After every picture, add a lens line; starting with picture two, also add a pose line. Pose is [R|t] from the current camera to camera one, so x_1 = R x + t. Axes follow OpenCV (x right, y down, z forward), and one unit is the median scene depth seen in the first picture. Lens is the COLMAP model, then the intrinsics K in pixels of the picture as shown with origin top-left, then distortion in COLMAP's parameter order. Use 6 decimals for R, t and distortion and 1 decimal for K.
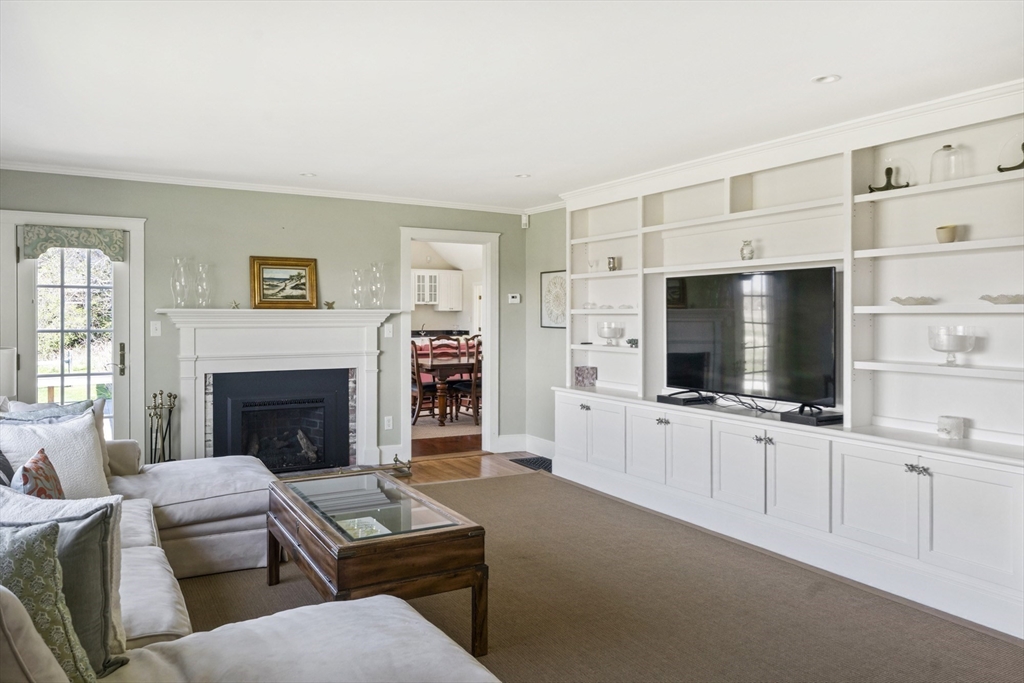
lens RADIAL K [[712.2, 0, 509.0], [0, 712.2, 335.8], [0, 0, 1]] dist [-0.025197, 0.000596]
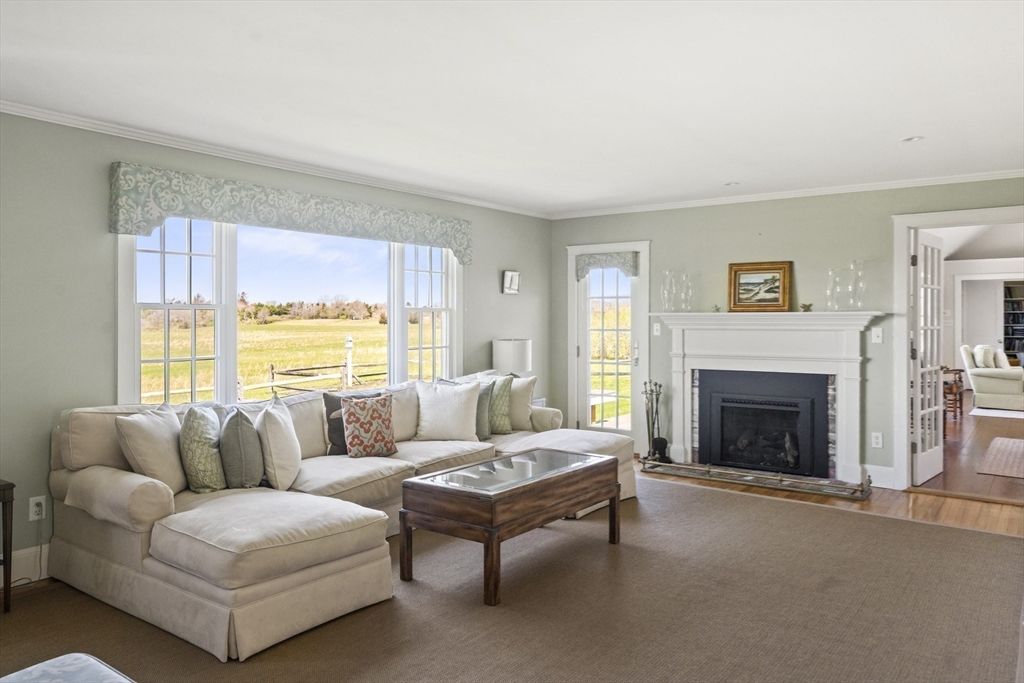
lens RADIAL K [[712.2, 0, 509.2], [0, 712.2, 335.7], [0, 0, 1]] dist [-0.025197, 0.000596]
pose [[0.407375, 0.019638, -0.913050, 0.480585], [-0.023918, 0.999655, 0.010829, -0.005828], [0.912948, 0.017427, 0.407705, 0.244849]]
